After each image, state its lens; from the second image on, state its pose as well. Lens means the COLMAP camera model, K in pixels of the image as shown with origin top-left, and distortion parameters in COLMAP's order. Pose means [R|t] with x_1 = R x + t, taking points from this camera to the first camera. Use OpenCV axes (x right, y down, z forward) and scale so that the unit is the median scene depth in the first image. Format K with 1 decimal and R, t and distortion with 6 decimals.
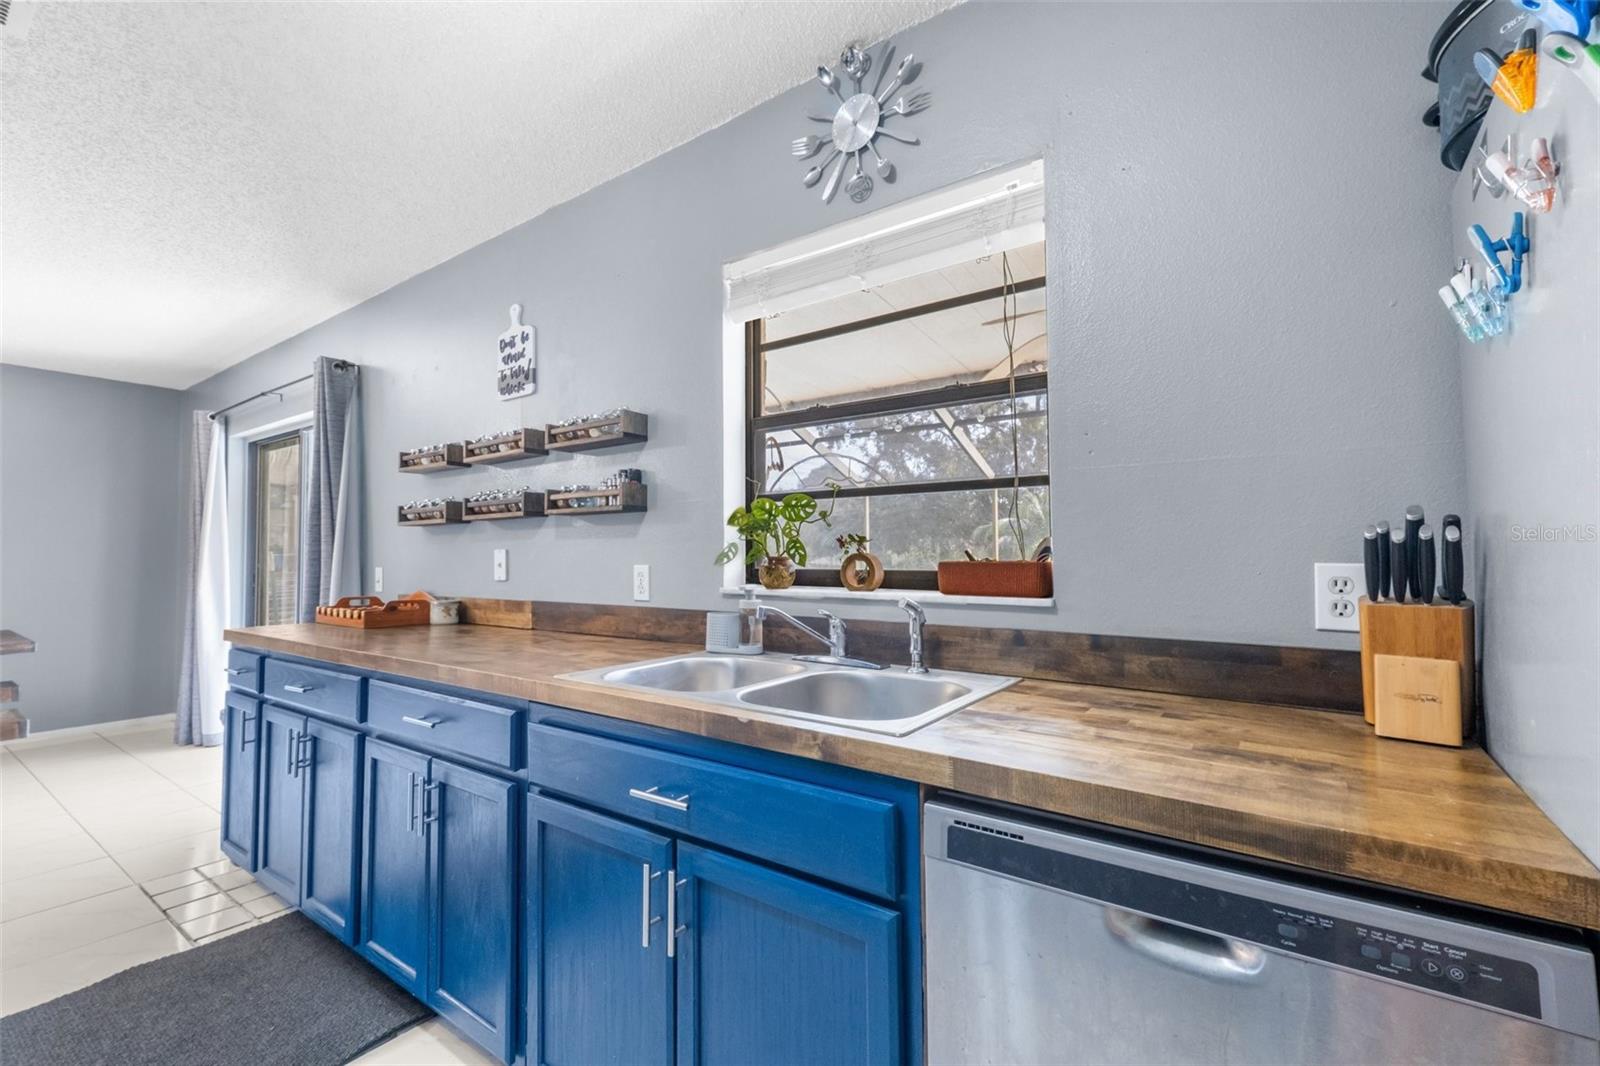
lens RADIAL K [[706.0, 0, 800.0], [0, 706.0, 533.0], [0, 0, 1]] dist [0.001117, -0.000244]
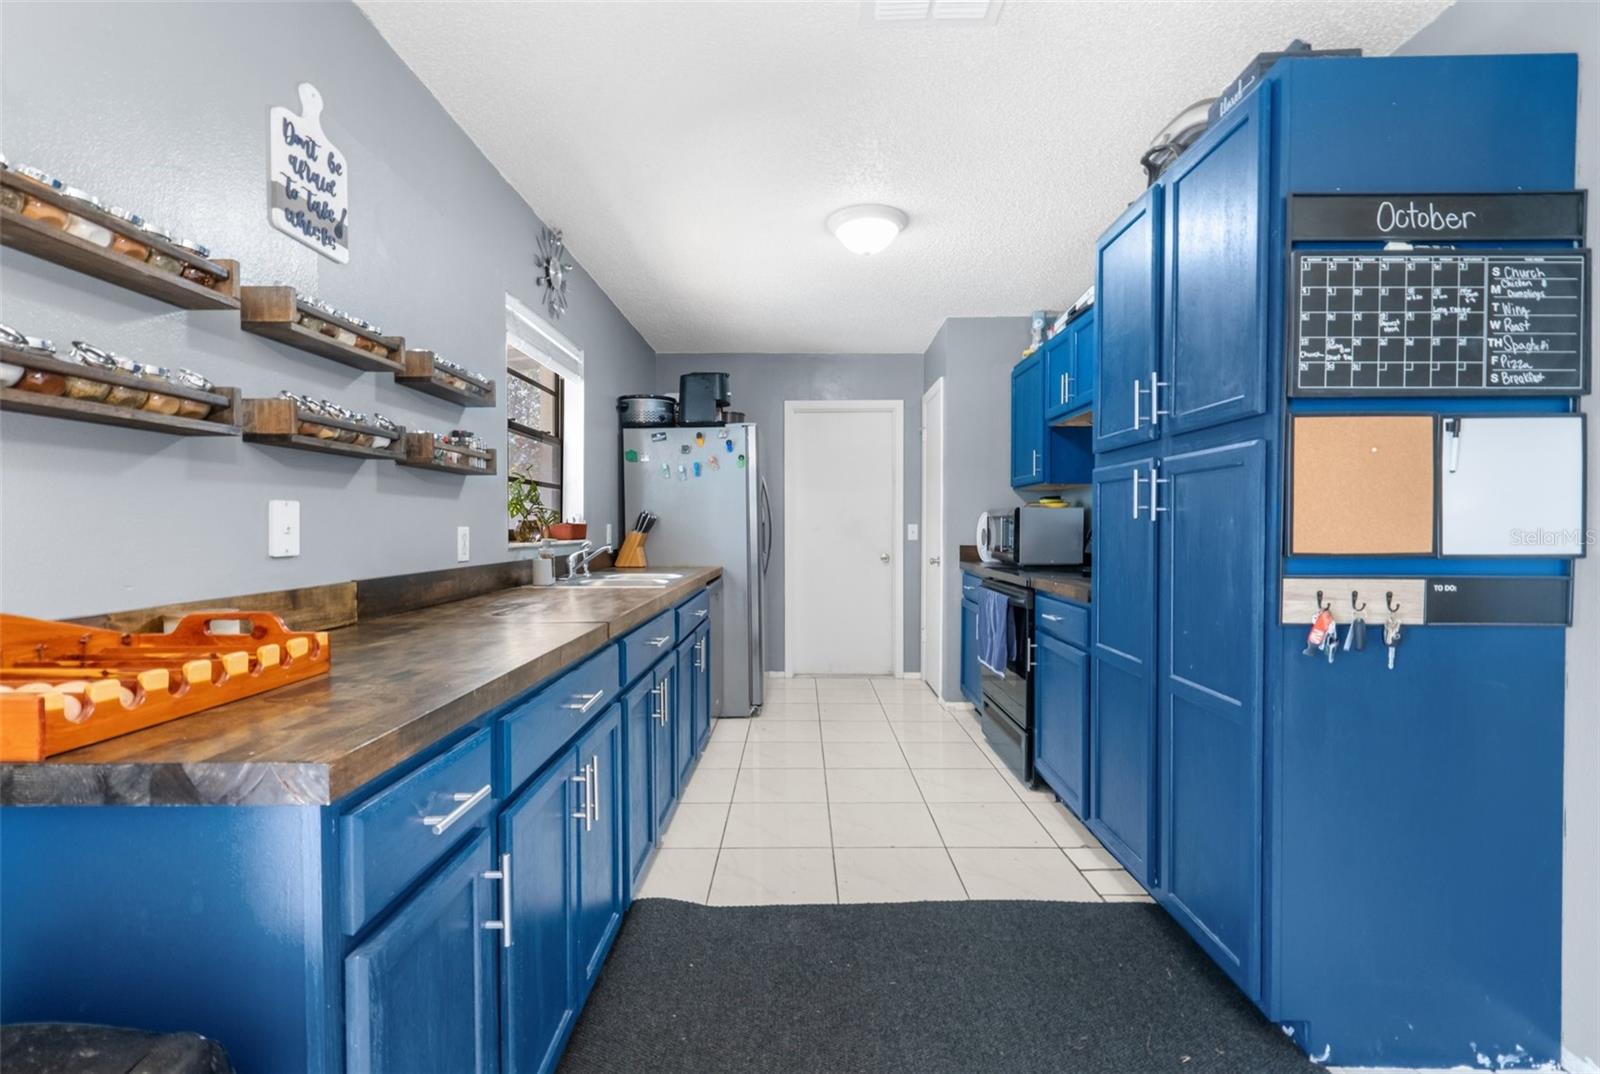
lens RADIAL K [[700.9, 0, 800.0], [0, 700.9, 537.0], [0, 0, 1]] dist [0.015123, -0.000322]
pose [[-0.573212, -0.010808, 0.819336, -1.133730], [-0.027687, 0.999597, -0.006185, 0.044964], [-0.818940, -0.026231, -0.573280, 1.003528]]
